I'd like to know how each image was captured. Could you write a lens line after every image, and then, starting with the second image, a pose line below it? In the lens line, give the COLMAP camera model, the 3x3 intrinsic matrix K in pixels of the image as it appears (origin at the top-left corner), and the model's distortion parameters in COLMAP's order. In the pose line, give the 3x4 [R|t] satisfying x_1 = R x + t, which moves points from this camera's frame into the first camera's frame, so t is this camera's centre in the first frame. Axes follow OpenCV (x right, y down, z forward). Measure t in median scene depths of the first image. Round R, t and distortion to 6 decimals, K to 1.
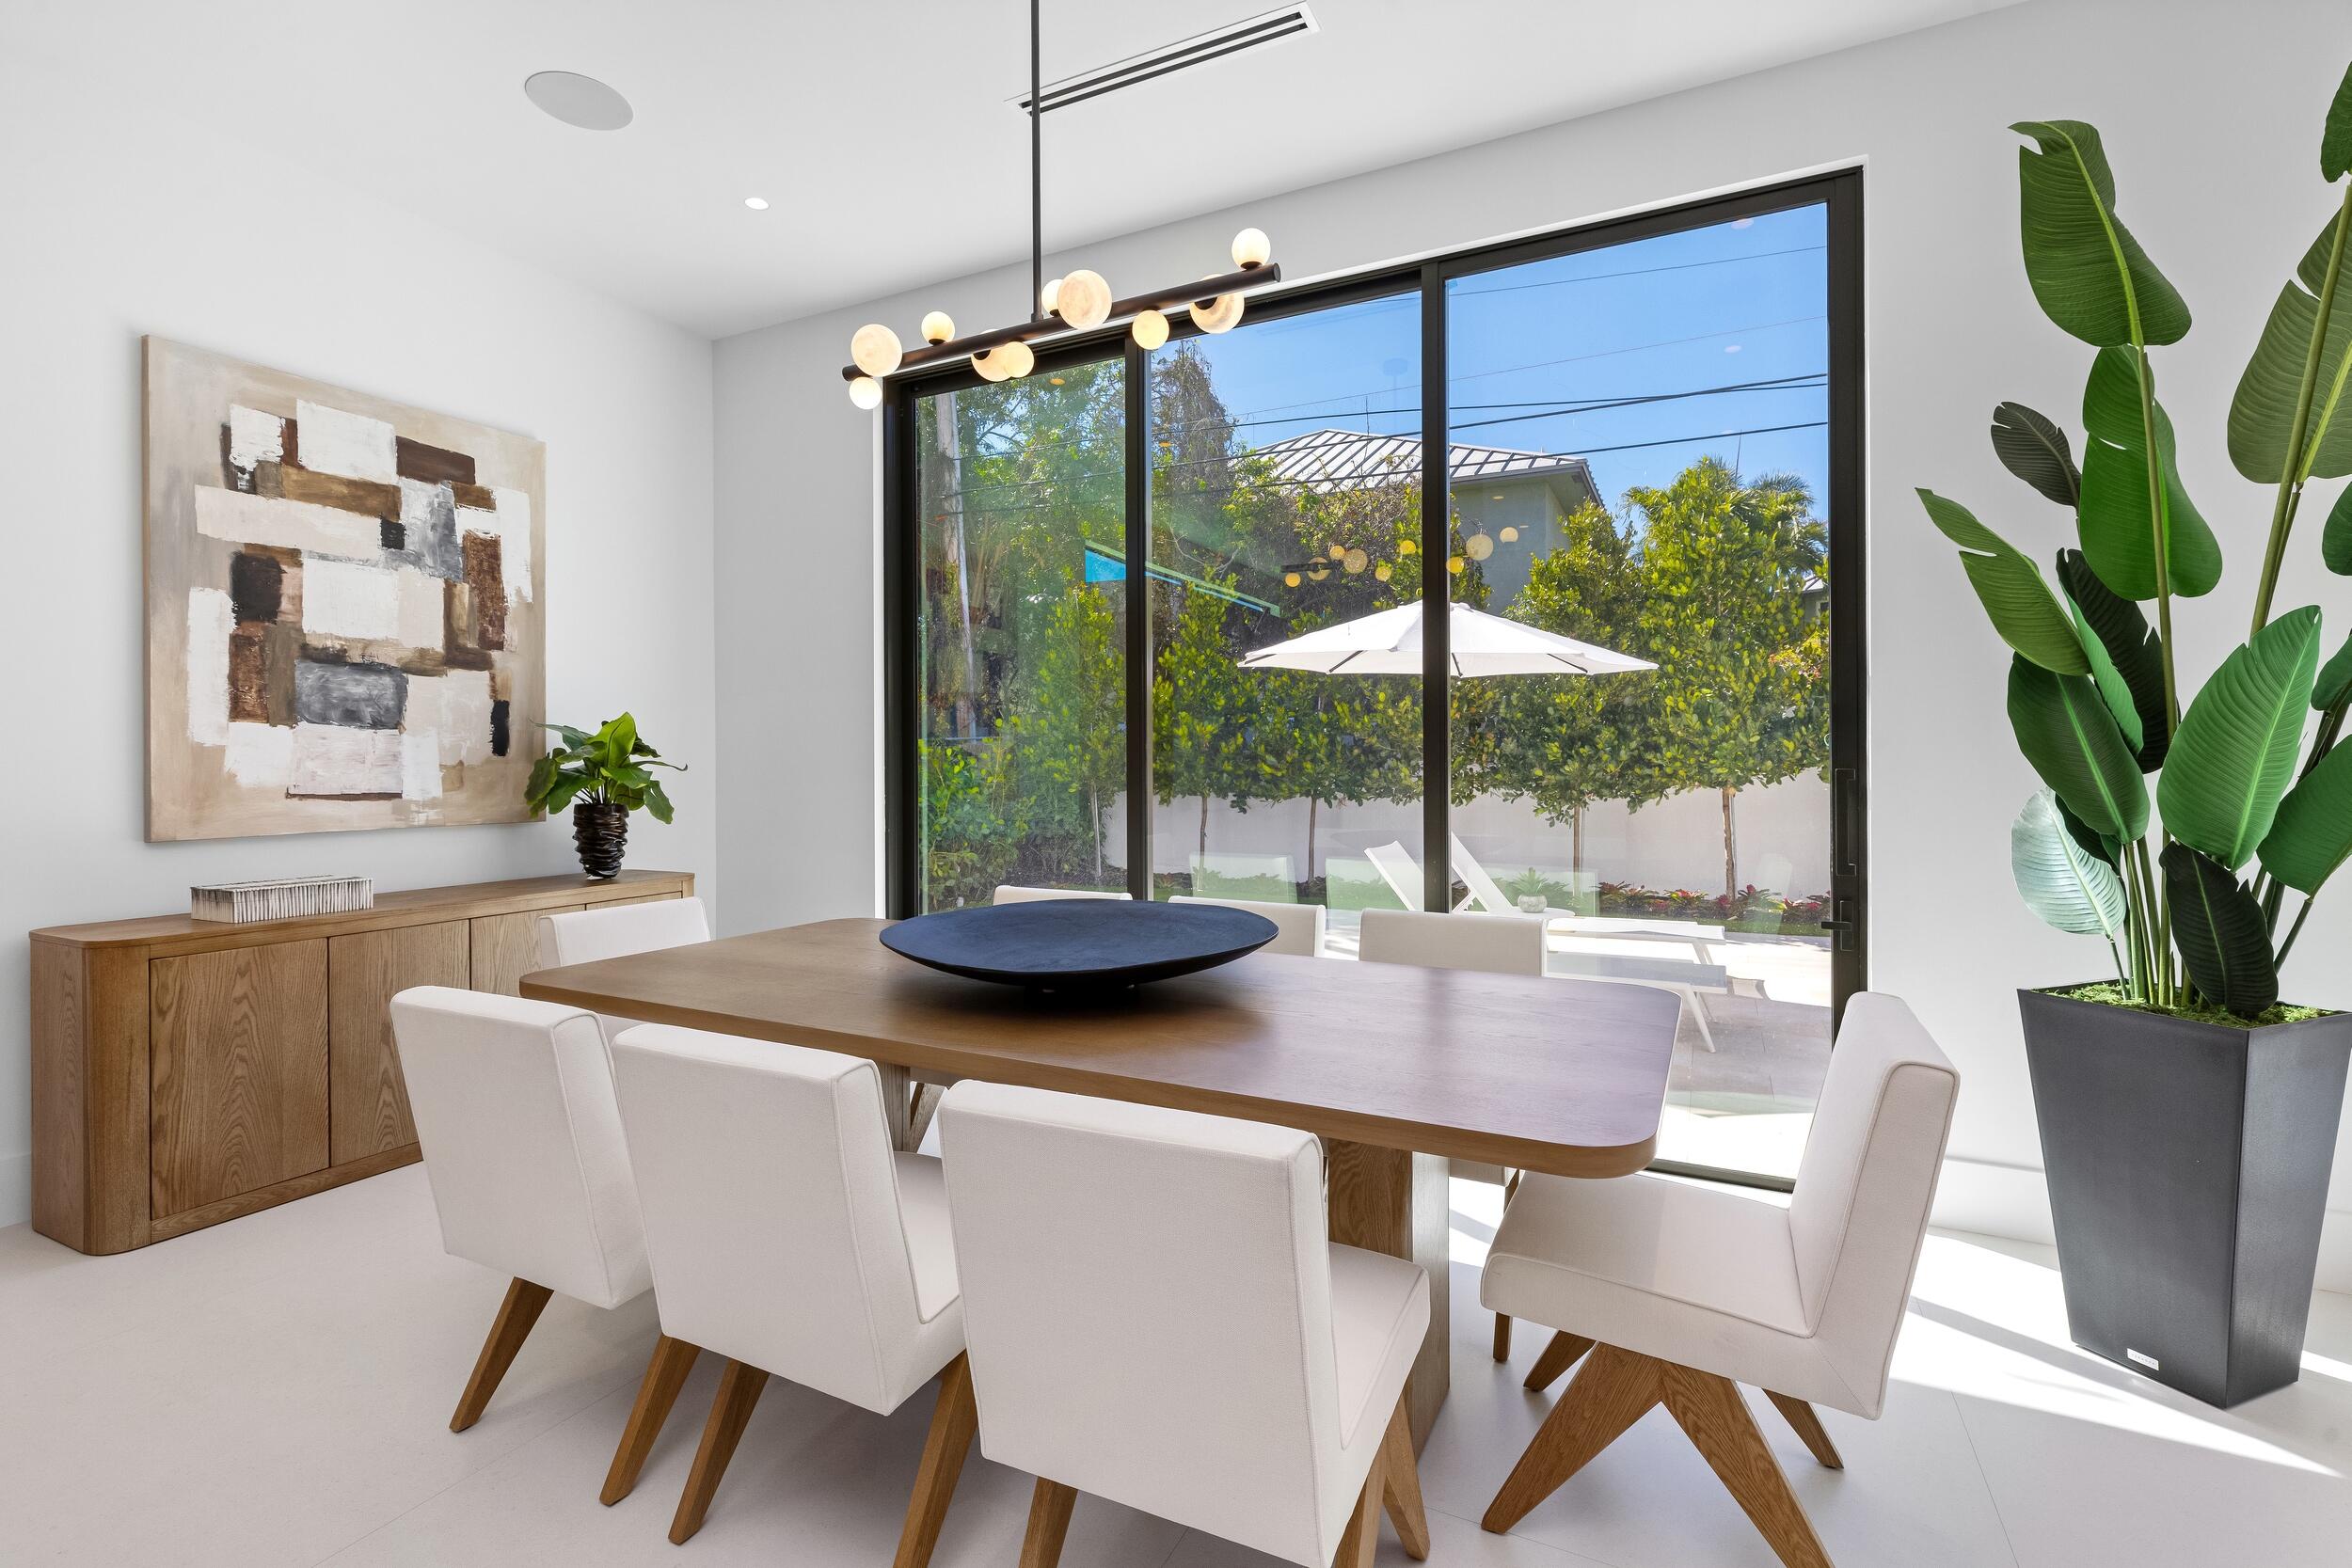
lens RADIAL K [[1081.5, 0, 1201.2], [0, 1081.5, 749.4], [0, 0, 1]] dist [0.003738, 0.000722]
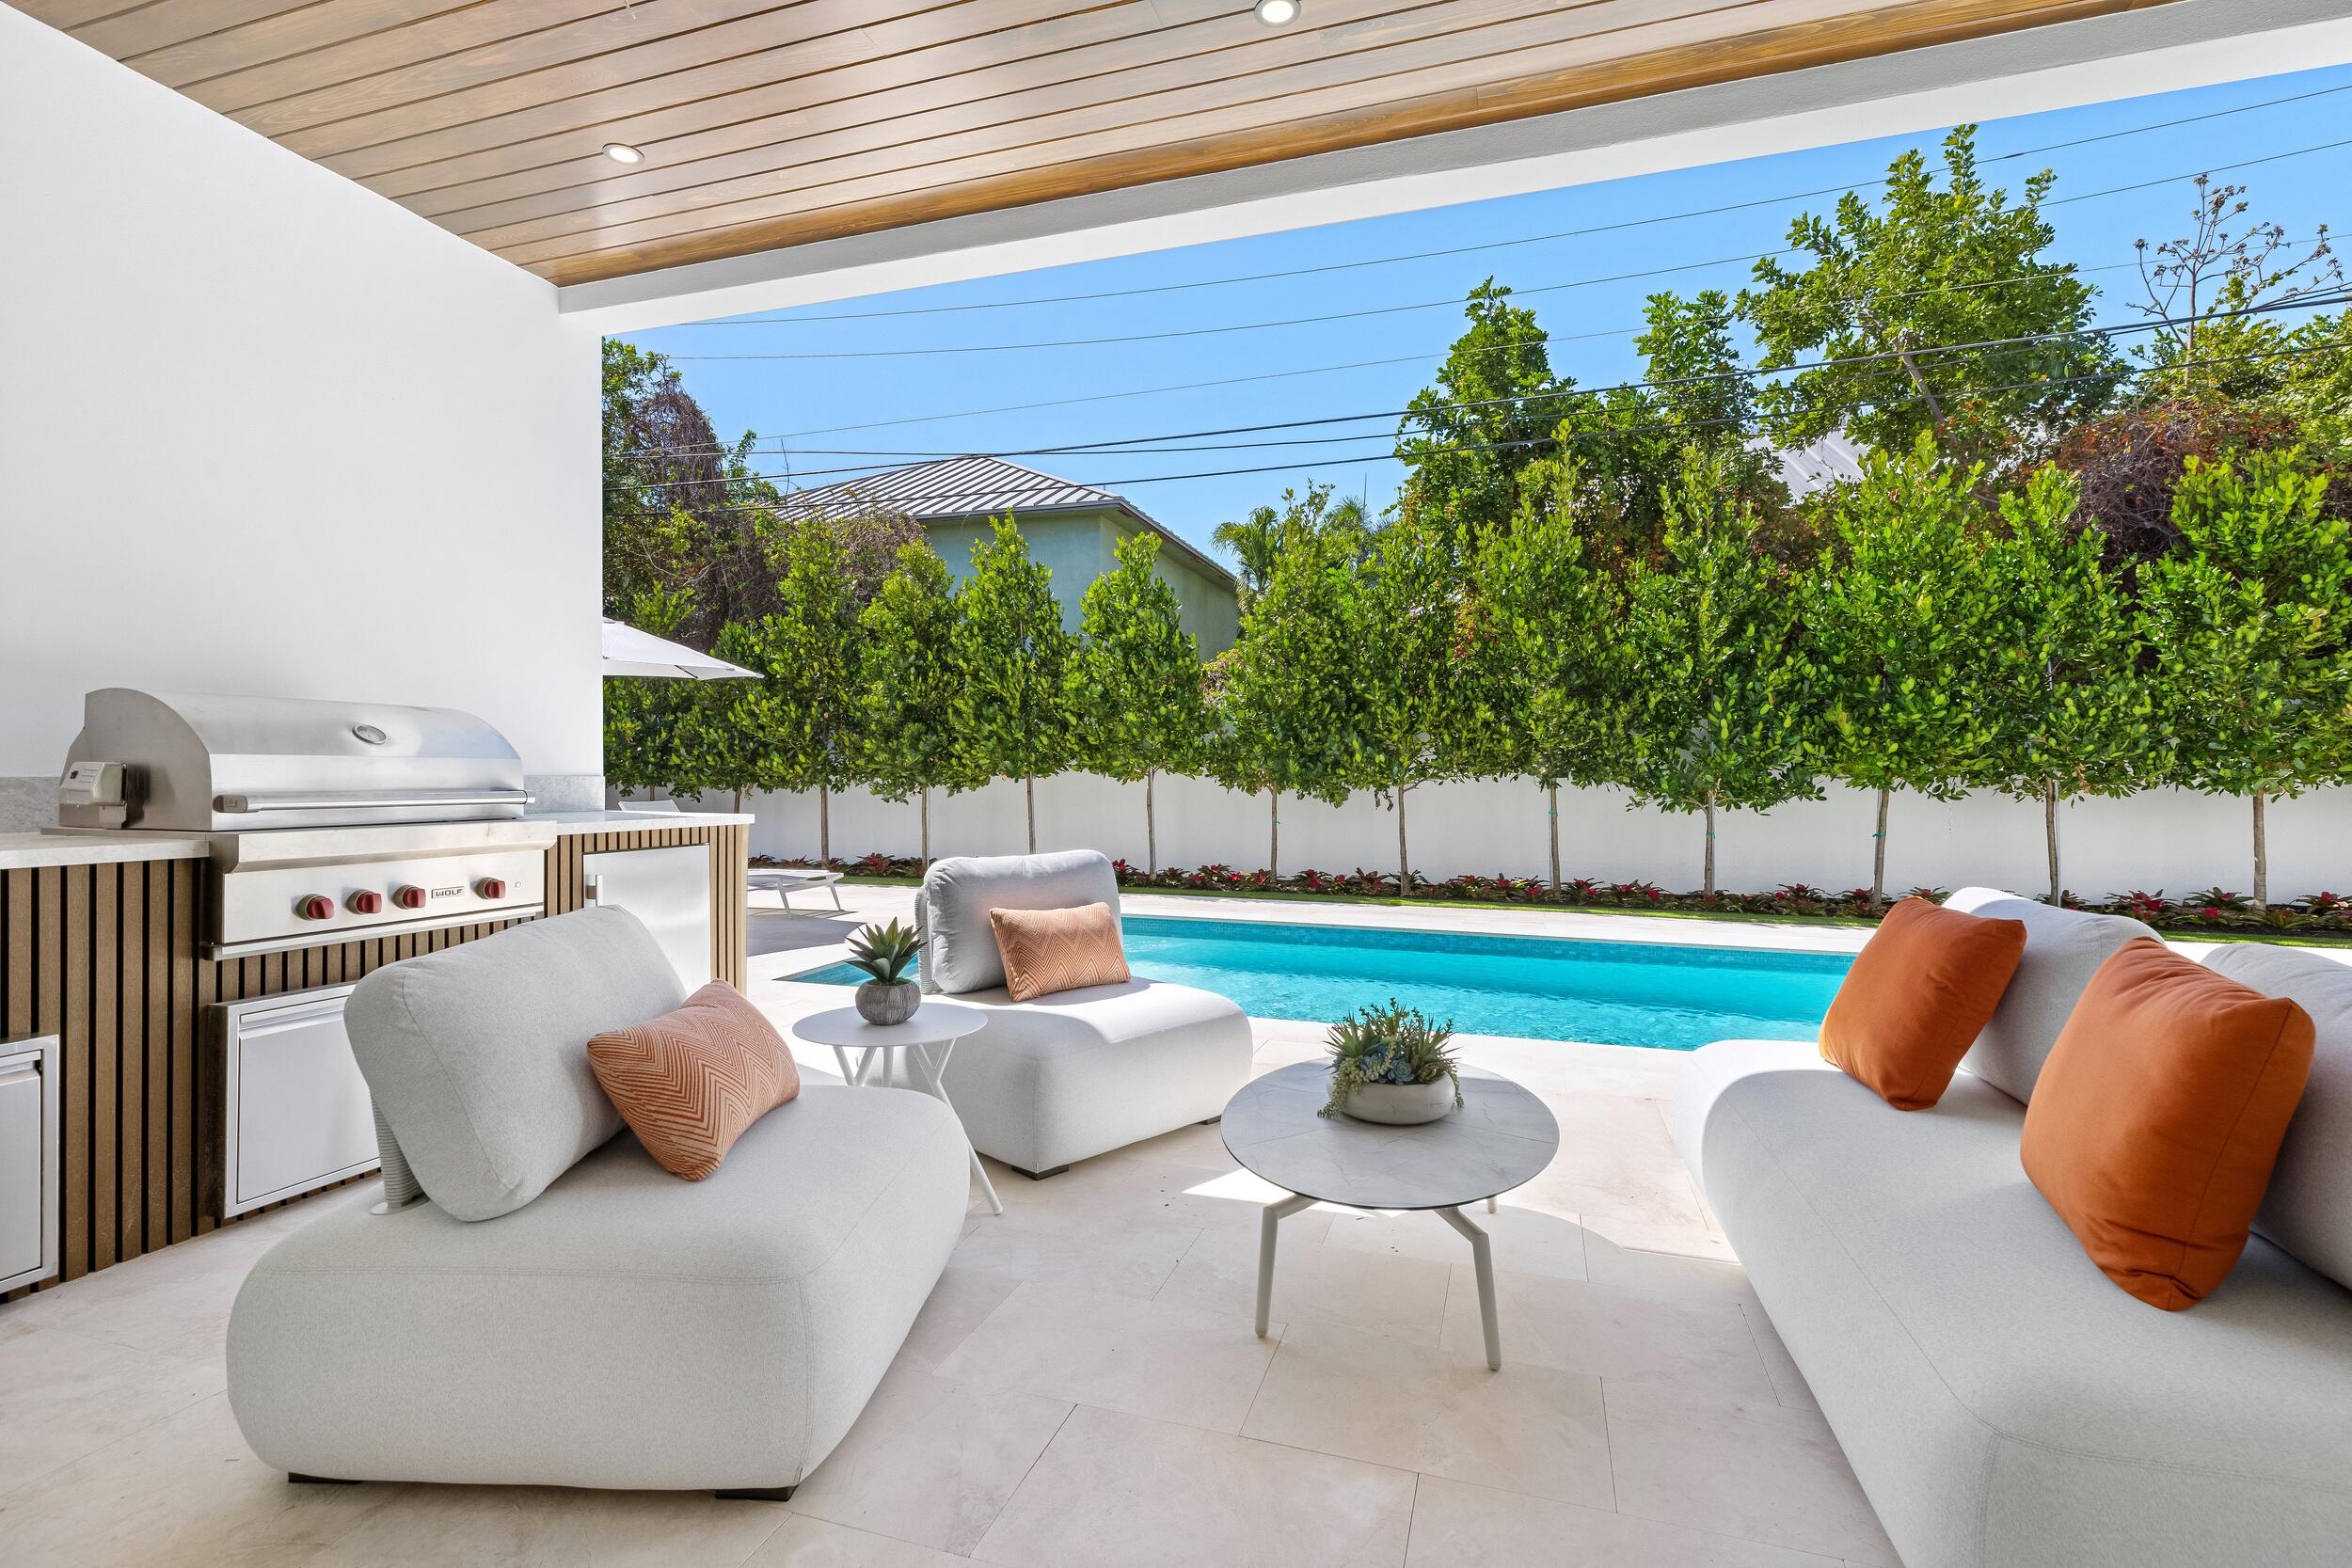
lens RADIAL K [[1082.9, 0, 1182.1], [0, 1082.9, 779.9], [0, 0, 1]] dist [0.010376, -0.000090]
pose [[0.991400, 0.008435, 0.130594, 1.236647], [-0.010178, 0.999868, 0.012683, 0.052219], [-0.130470, -0.013903, 0.991355, -0.561570]]
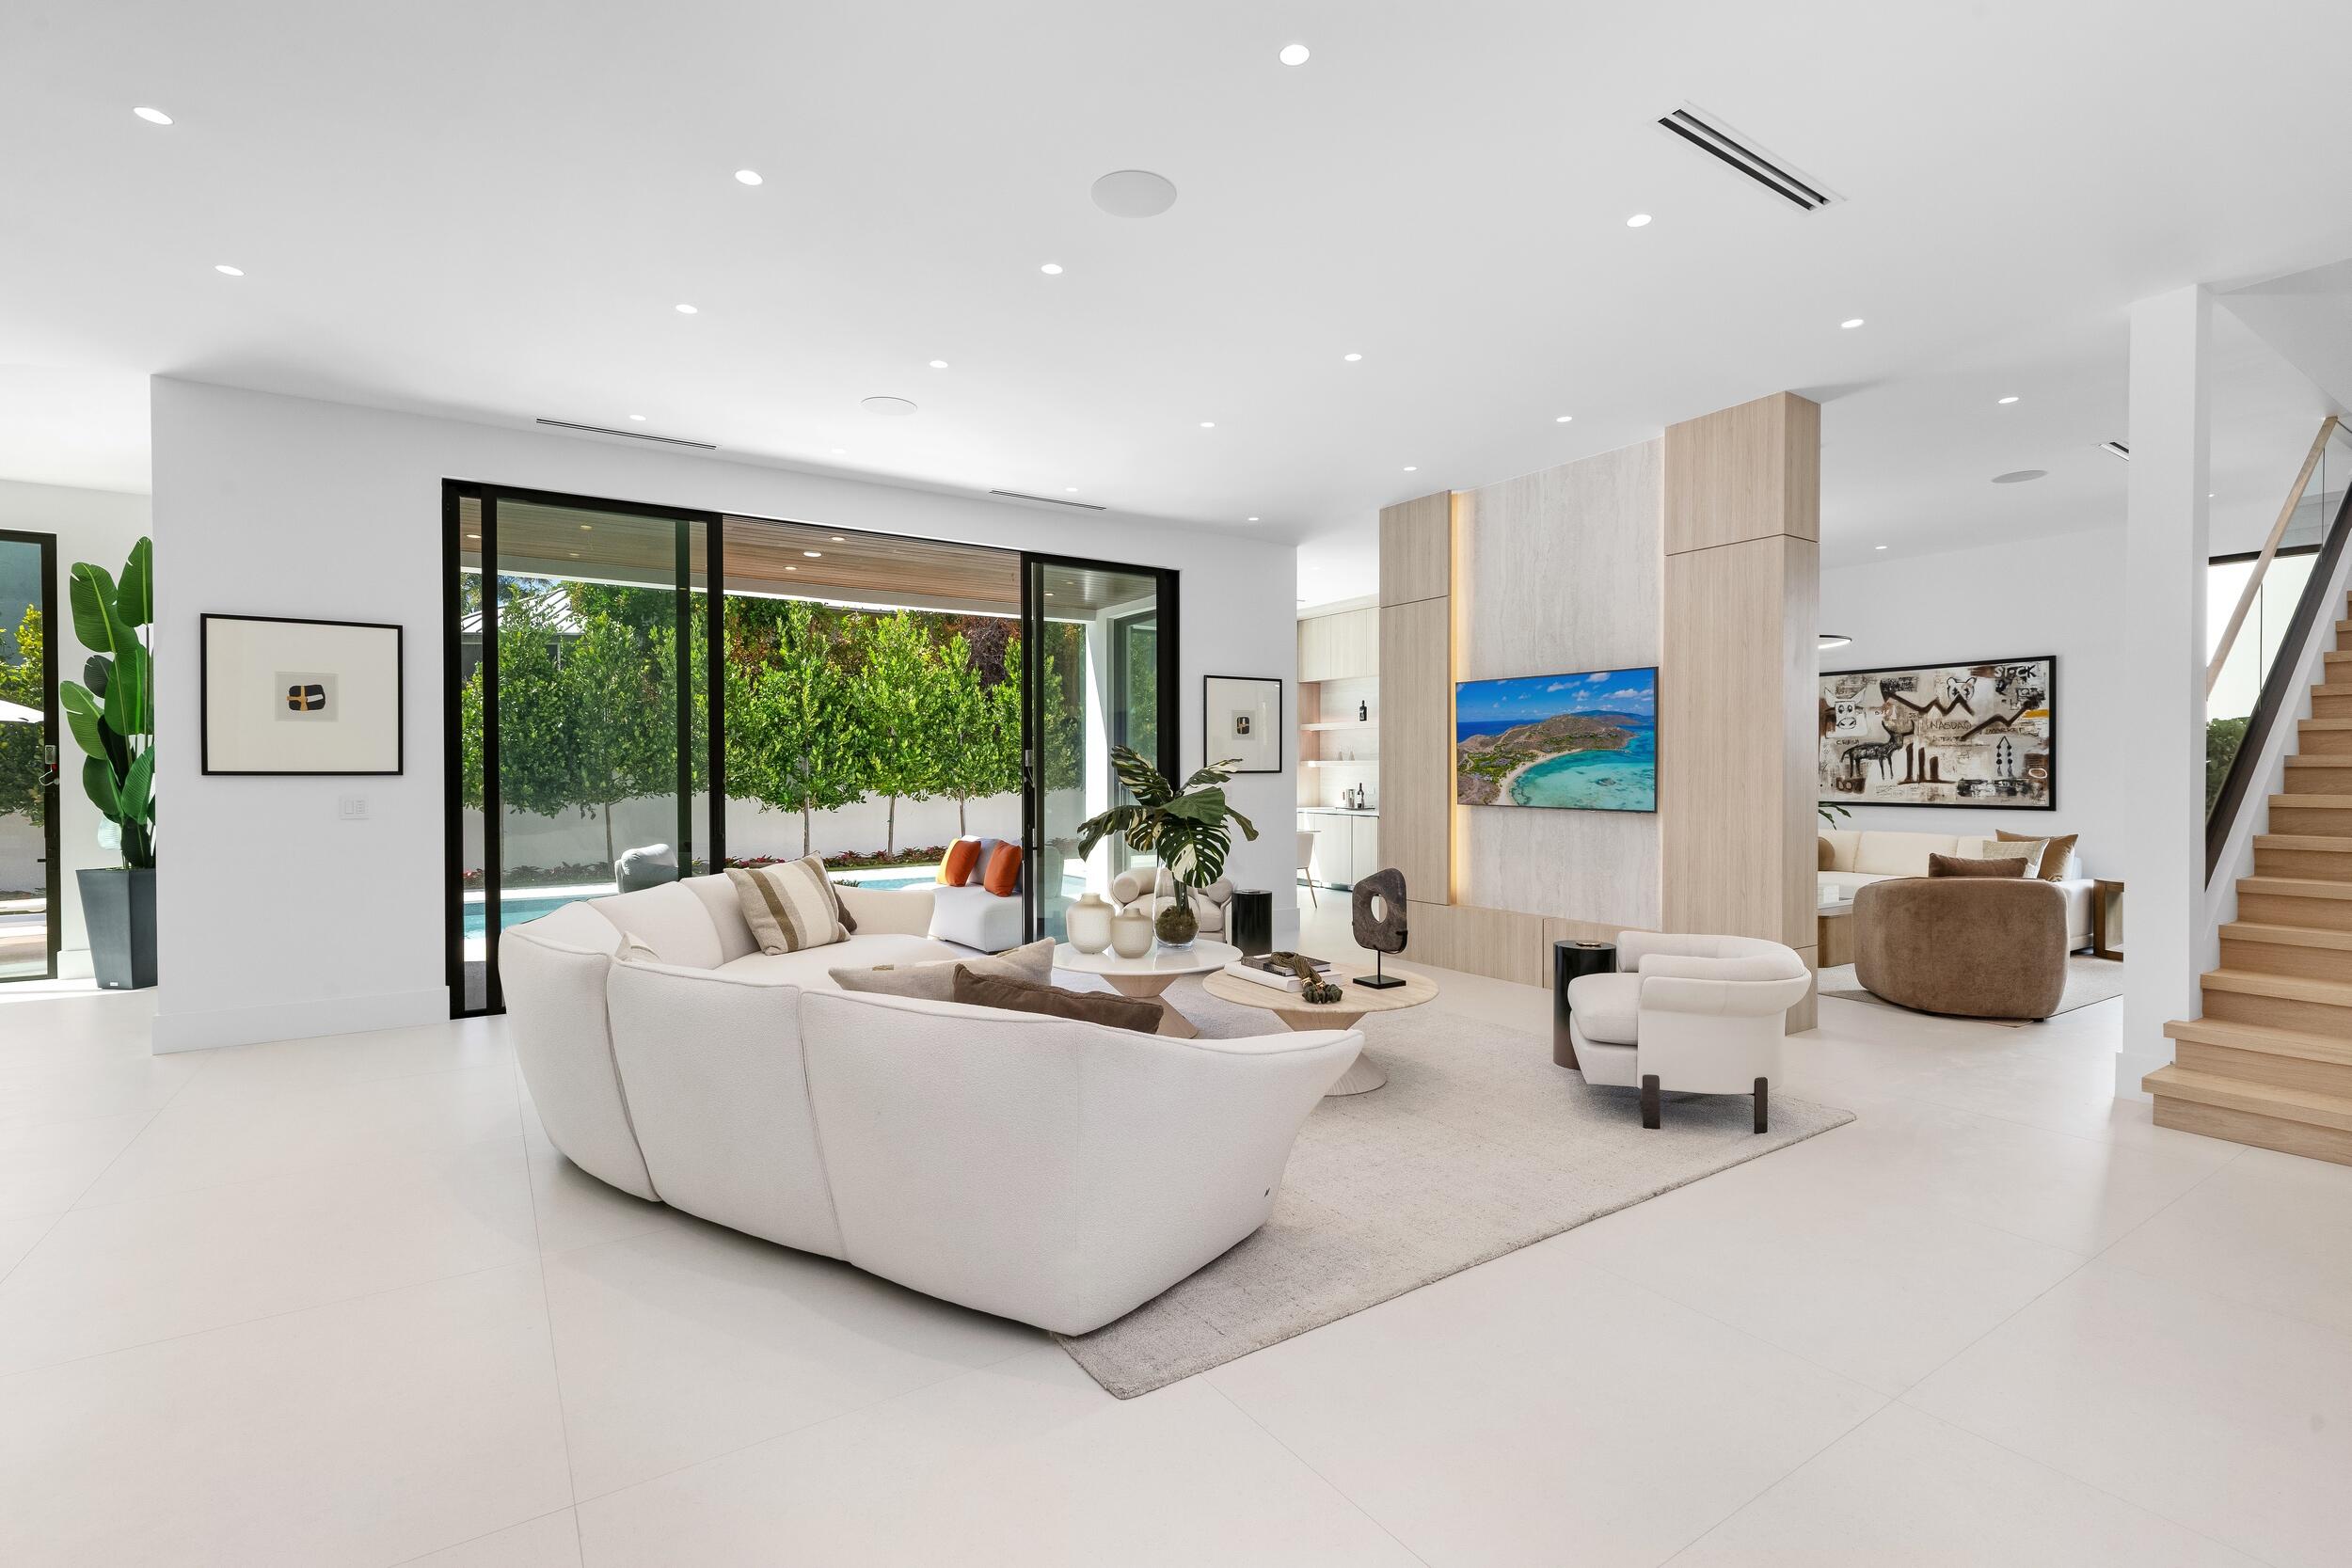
lens RADIAL K [[1063.4, 0, 1190.8], [0, 1063.4, 779.0], [0, 0, 1]] dist [0.008302, 0.000116]
pose [[0.506333, -0.004206, 0.862328, -0.113202], [-0.008993, 0.999908, 0.010158, -0.042209], [-0.862291, -0.012898, 0.506249, -1.702236]]
